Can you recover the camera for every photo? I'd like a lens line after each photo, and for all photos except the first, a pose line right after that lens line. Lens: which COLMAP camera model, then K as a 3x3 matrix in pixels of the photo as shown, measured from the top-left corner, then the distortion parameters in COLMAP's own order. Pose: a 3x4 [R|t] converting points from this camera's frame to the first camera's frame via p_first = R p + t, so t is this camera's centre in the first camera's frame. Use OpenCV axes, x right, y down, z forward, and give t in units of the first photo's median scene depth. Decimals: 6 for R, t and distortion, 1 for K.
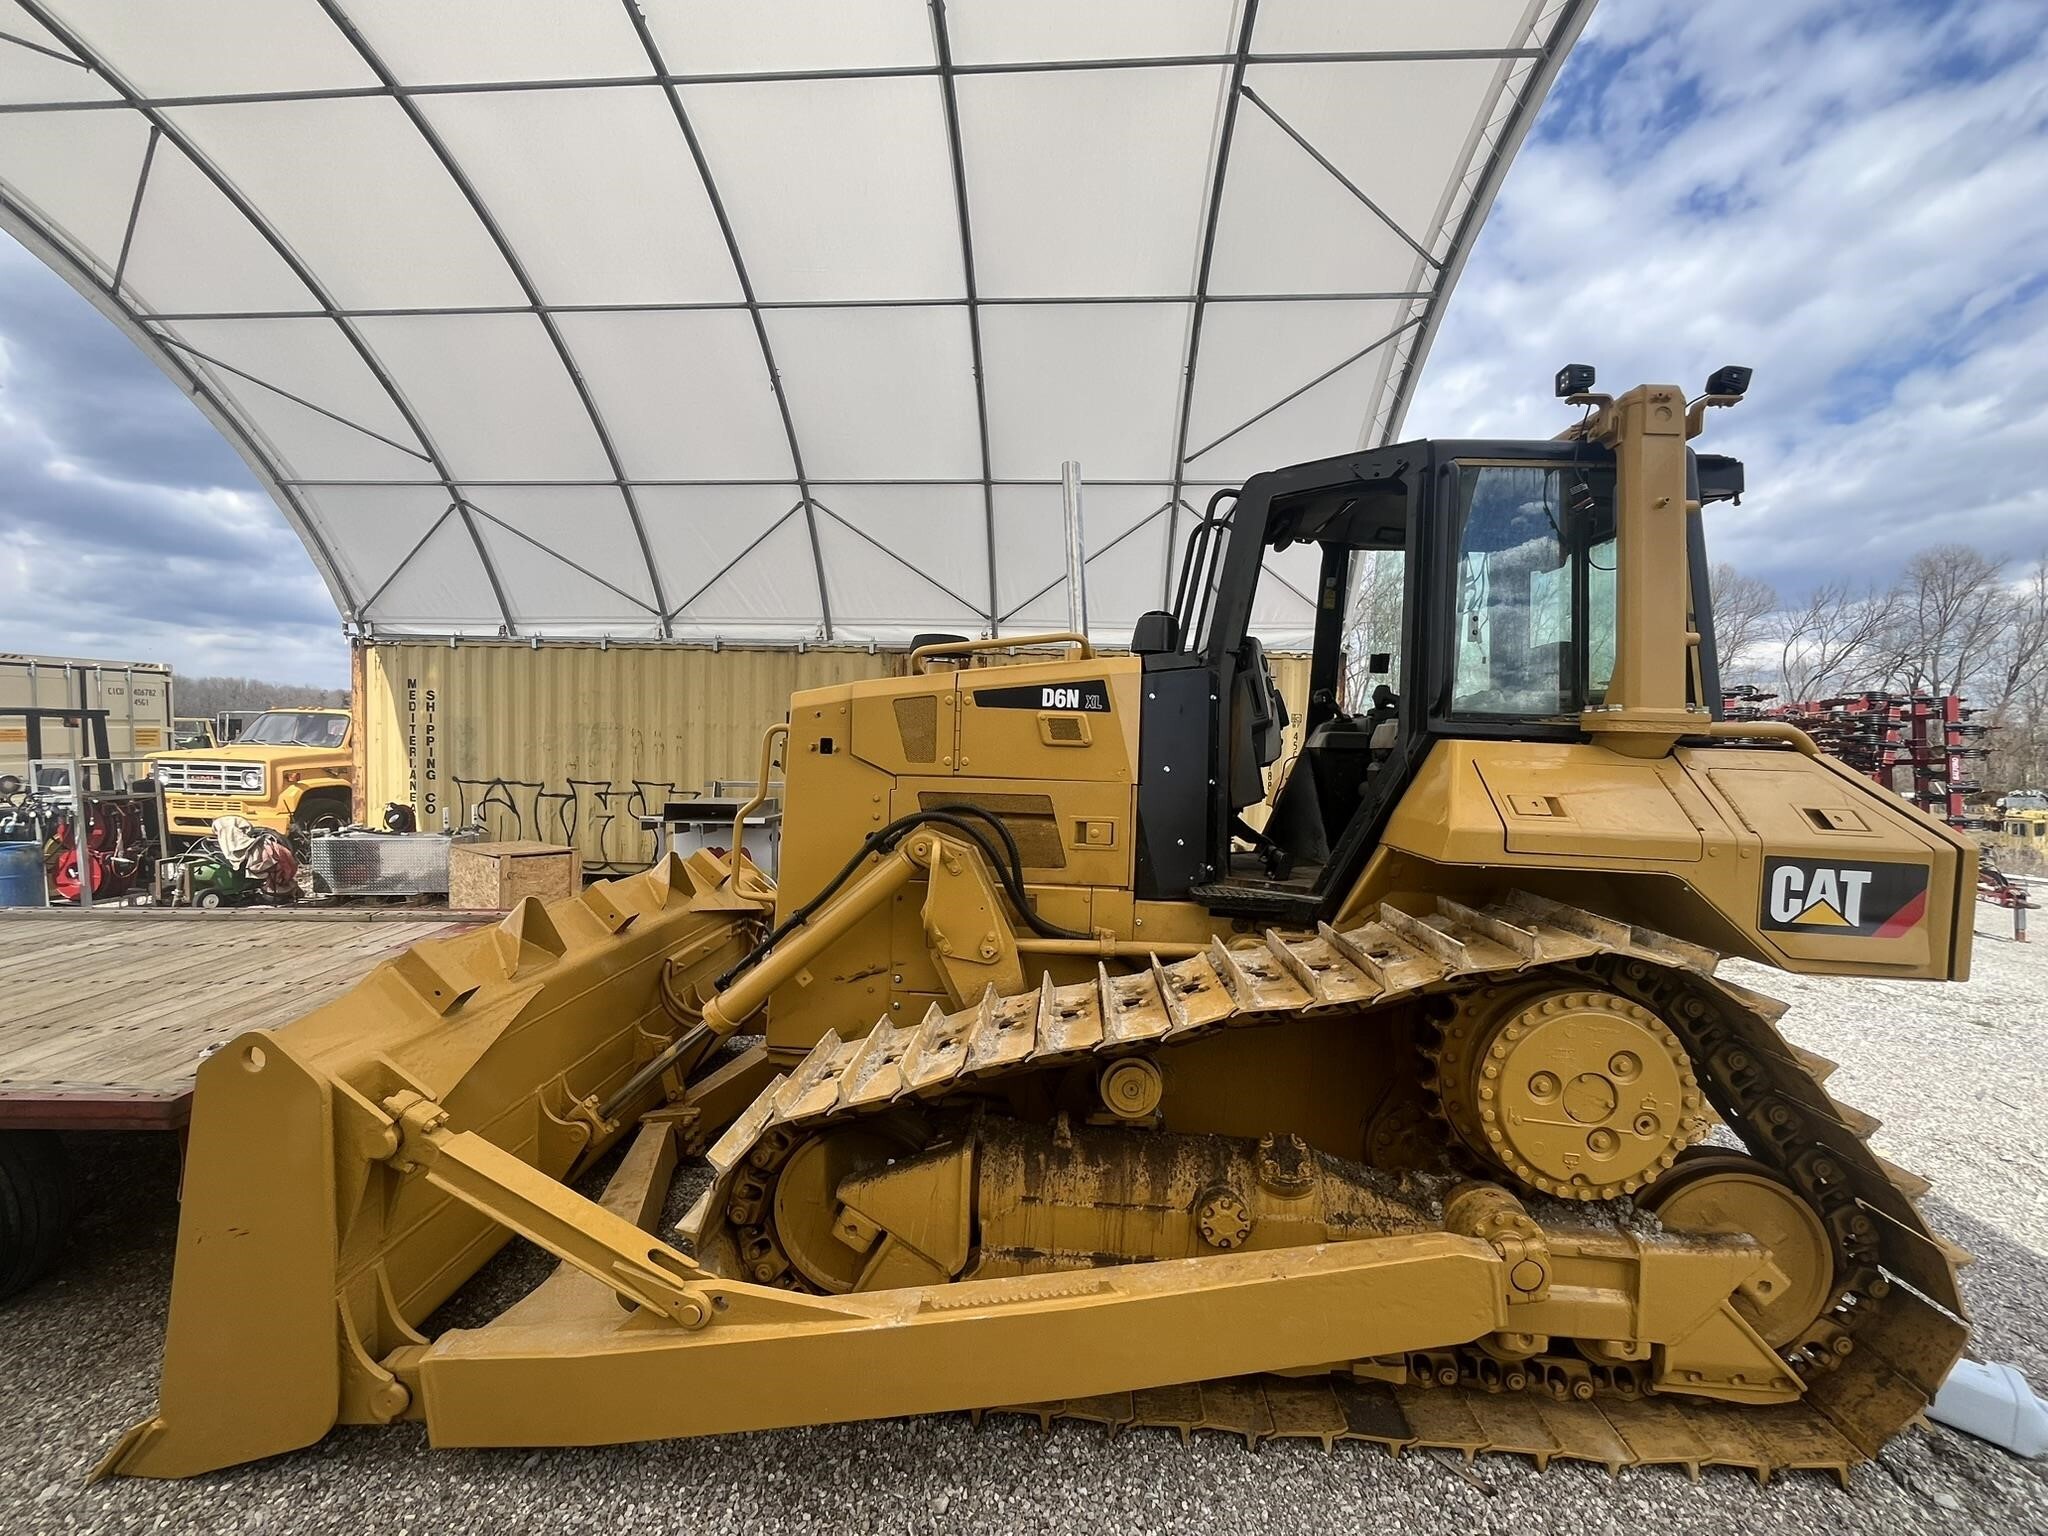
lens RADIAL K [[876.2, 0, 985.7], [0, 876.2, 764.7], [0, 0, 1]] dist [-0.002843, -0.000185]
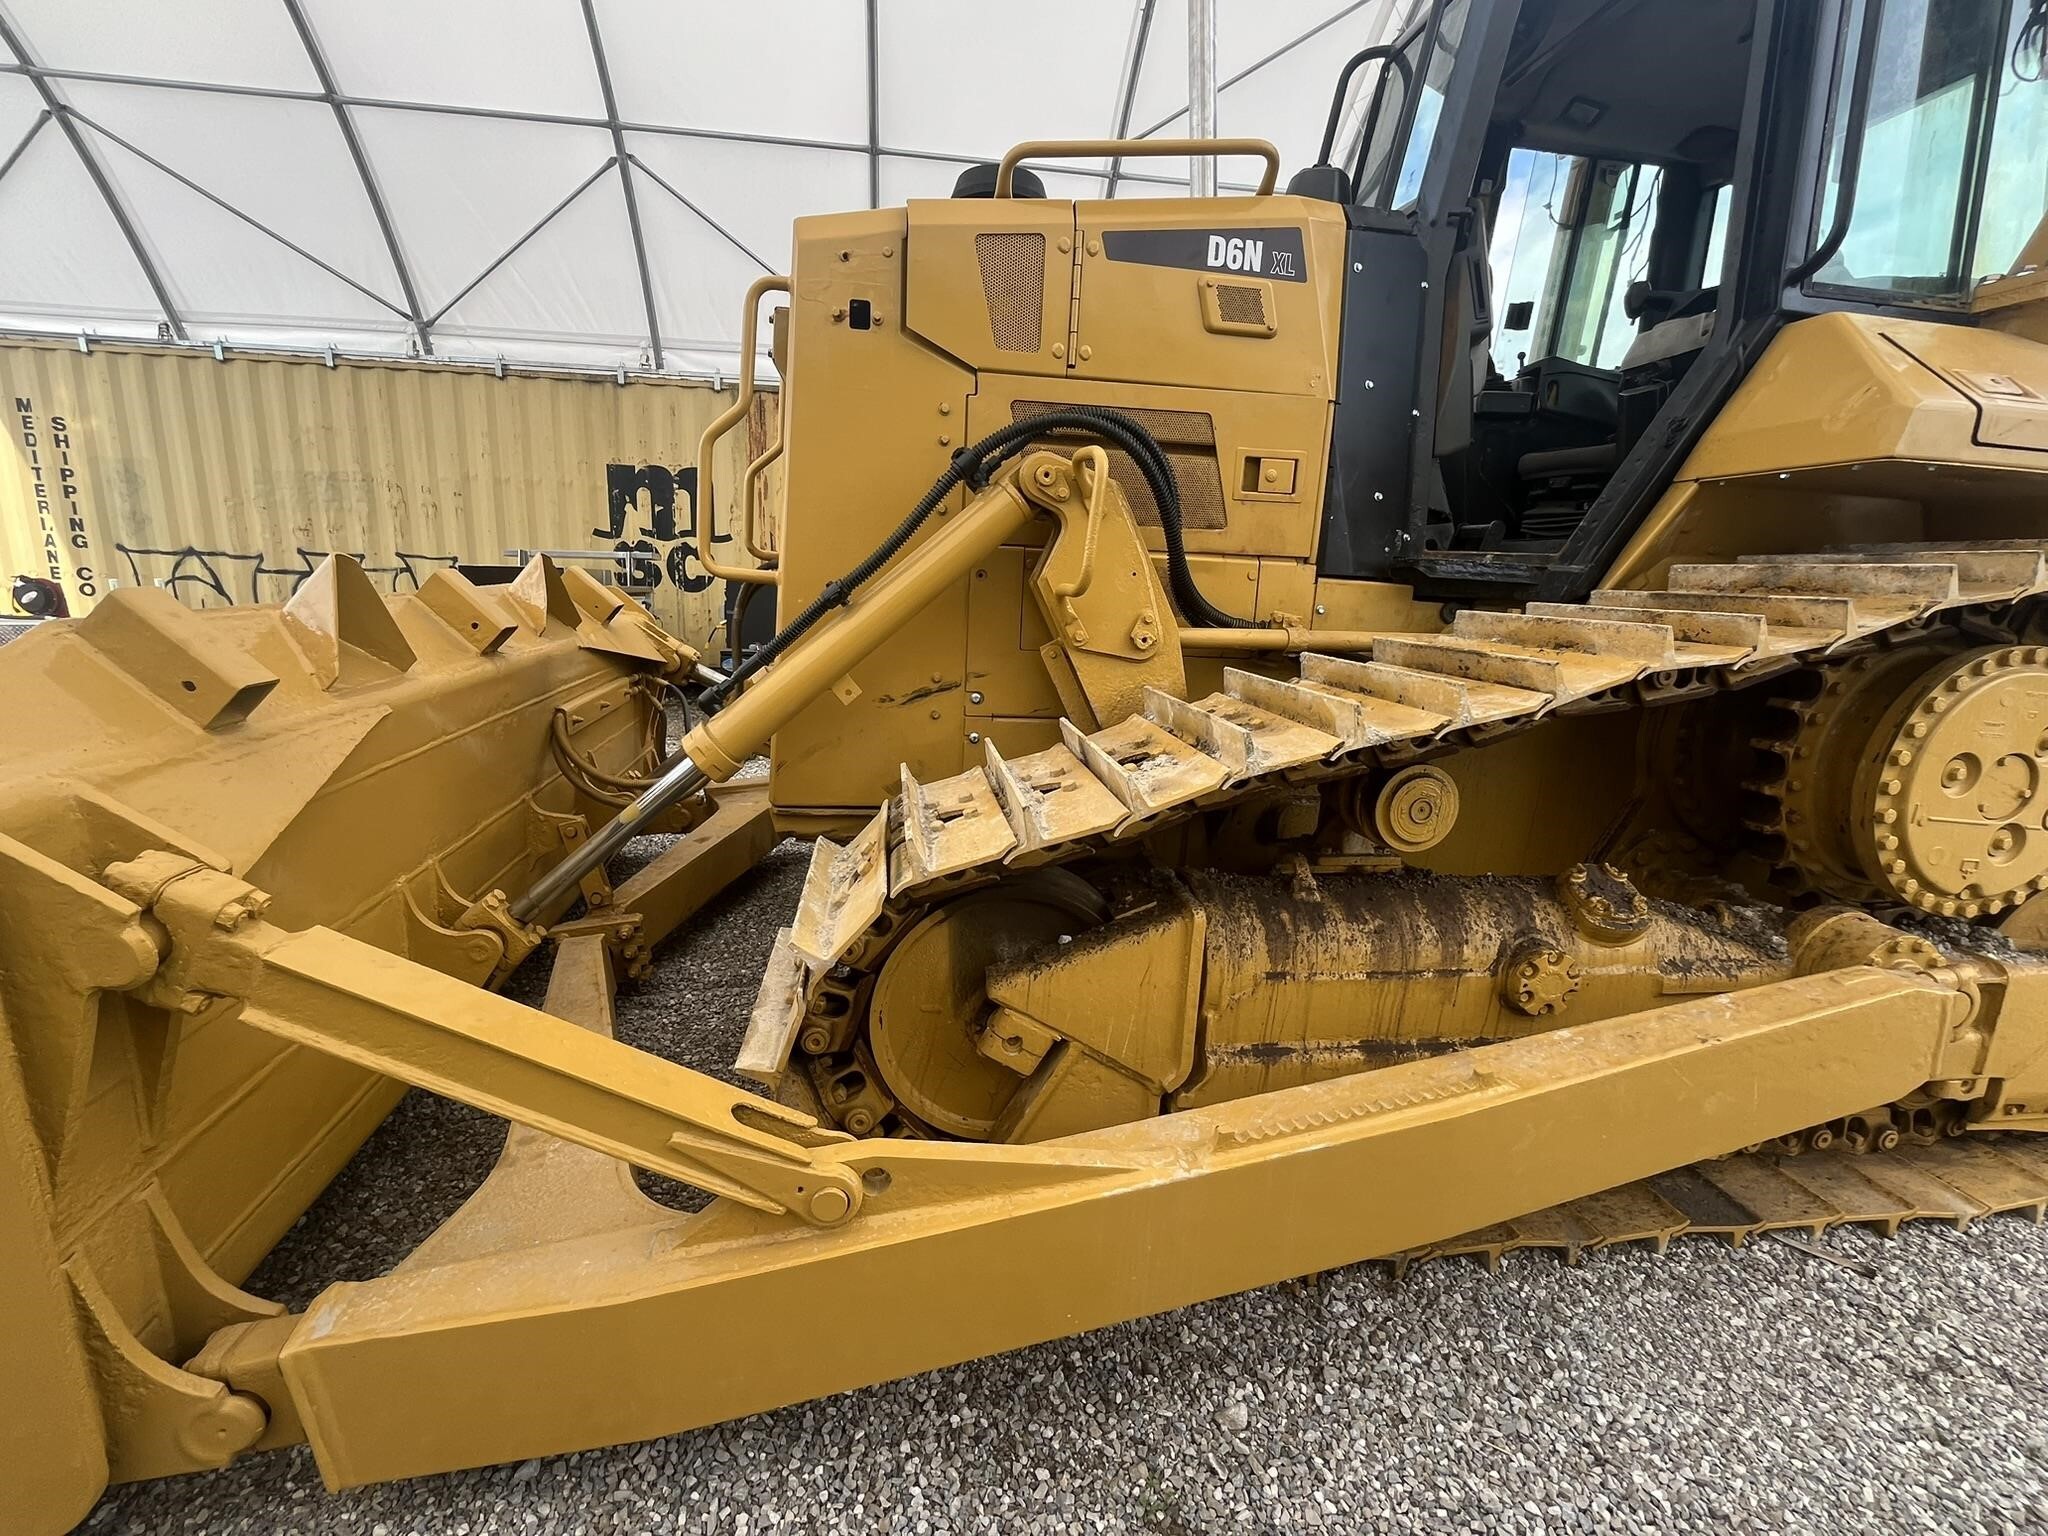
lens RADIAL K [[917.1, 0, 997.7], [0, 917.1, 773.4], [0, 0, 1]] dist [-0.002294, -0.000328]
pose [[0.976979, -0.031381, 0.211014, -0.294040], [-0.009986, 0.981310, 0.192173, 0.210370], [-0.213101, -0.189856, 0.958406, 0.400338]]
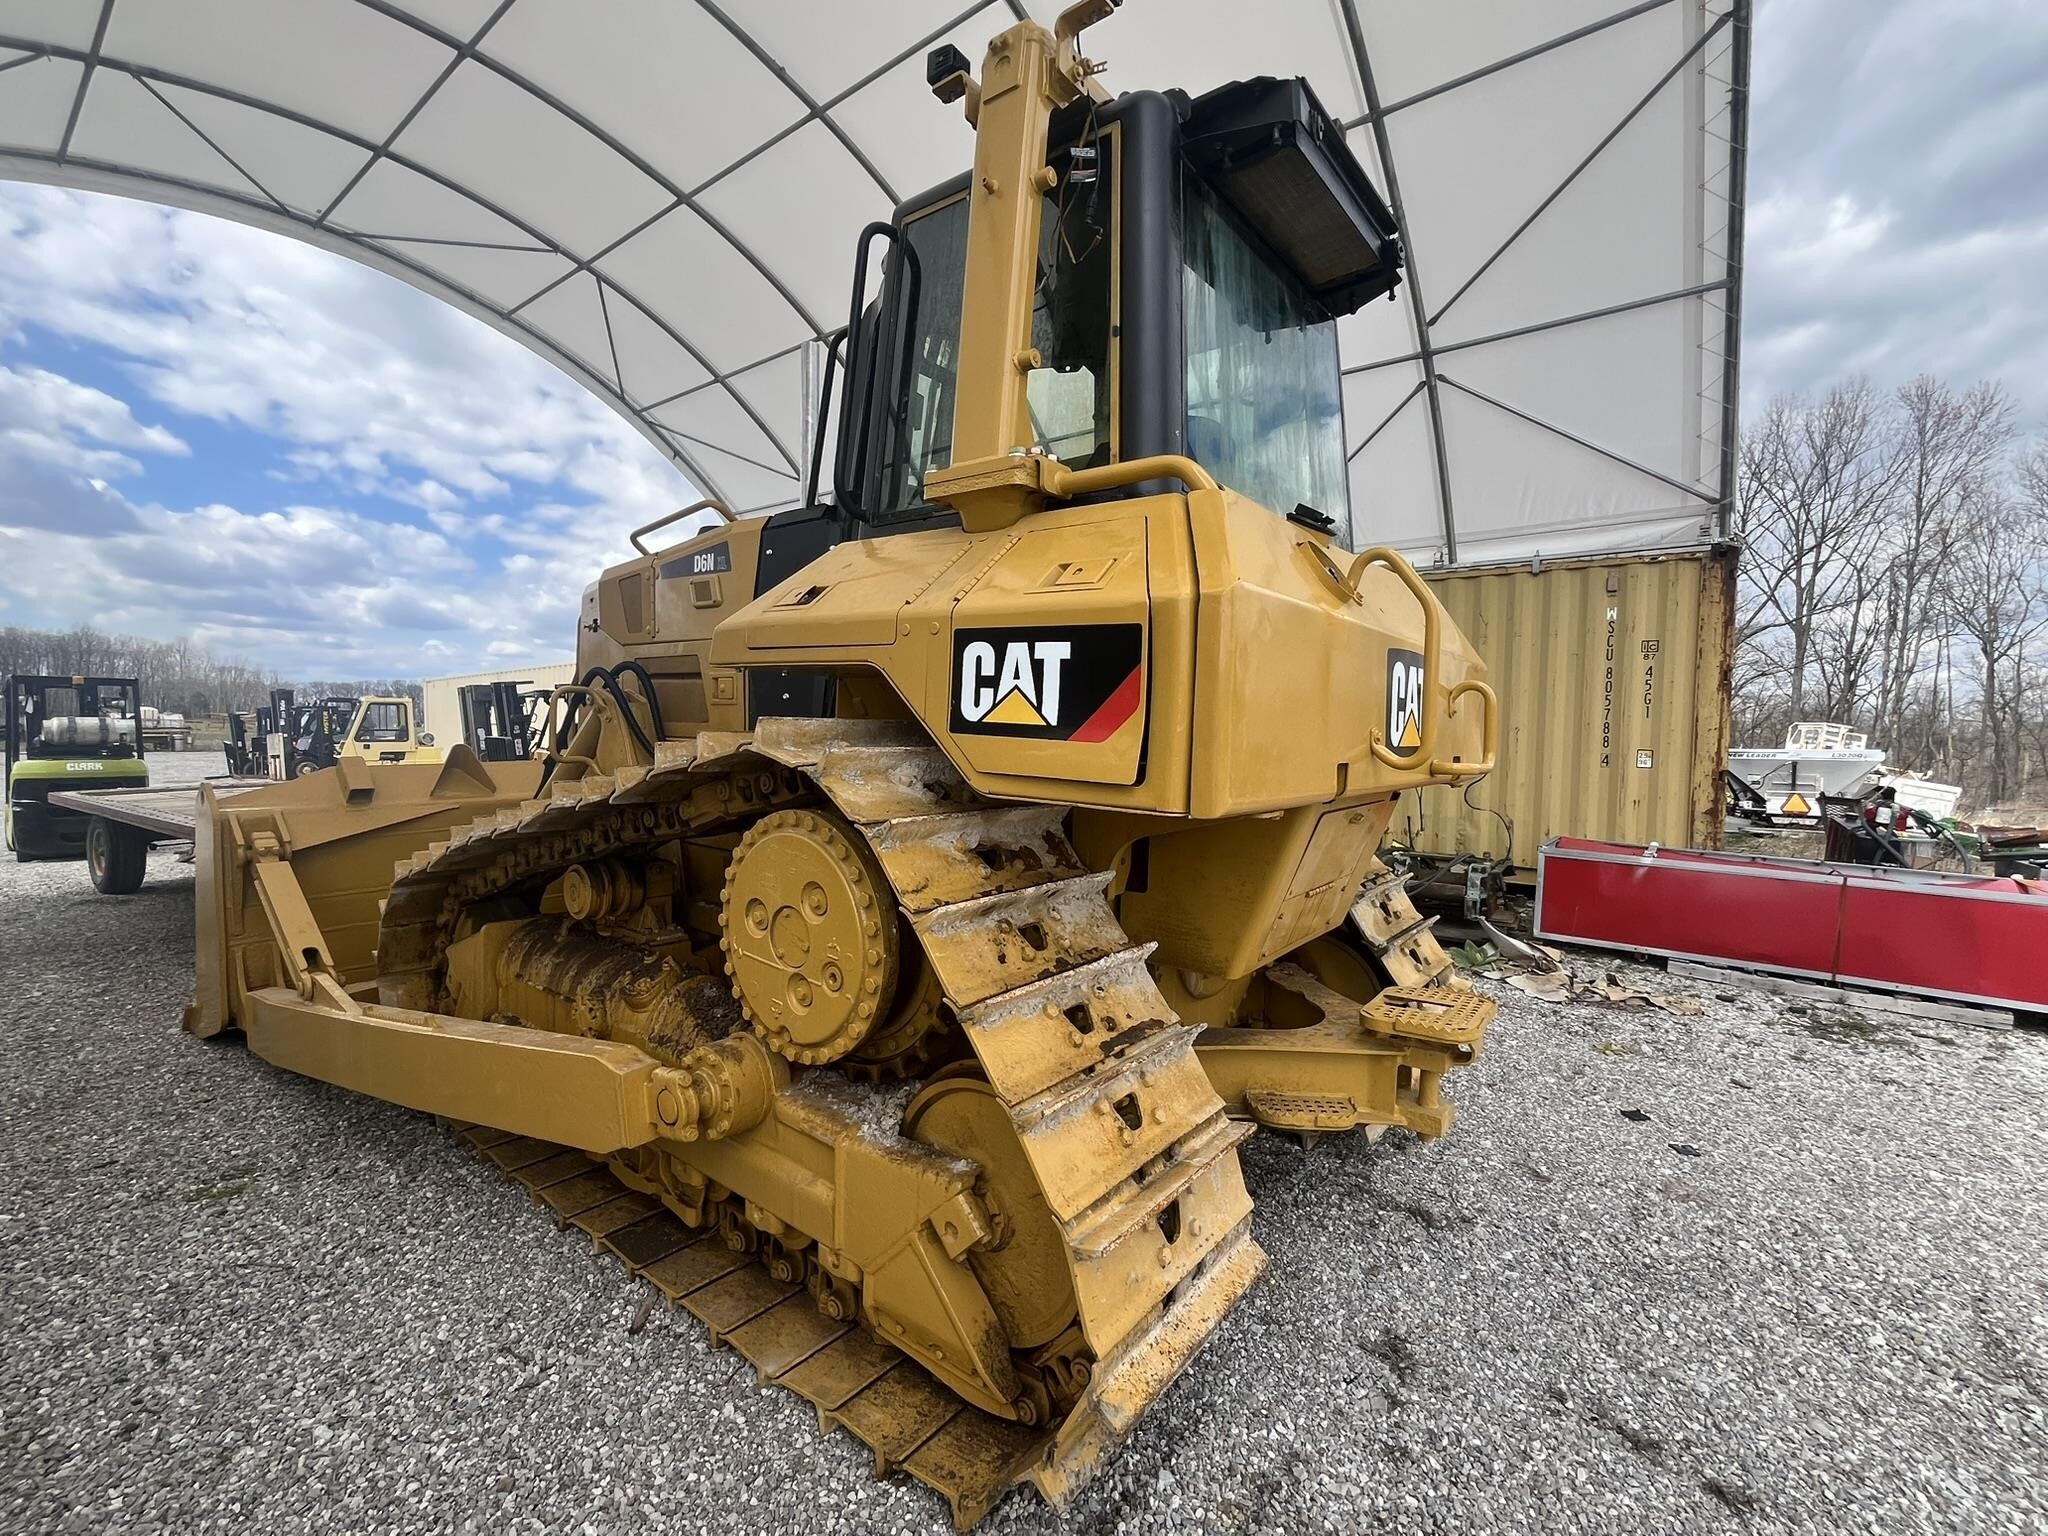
lens RADIAL K [[876.2, 0, 985.7], [0, 876.2, 764.7], [0, 0, 1]] dist [-0.002843, -0.000185]
pose [[0.825420, 0.020175, -0.564158, 1.212478], [-0.017824, 0.999794, 0.009675, 0.190724], [0.564237, 0.002070, 0.825610, 0.385608]]
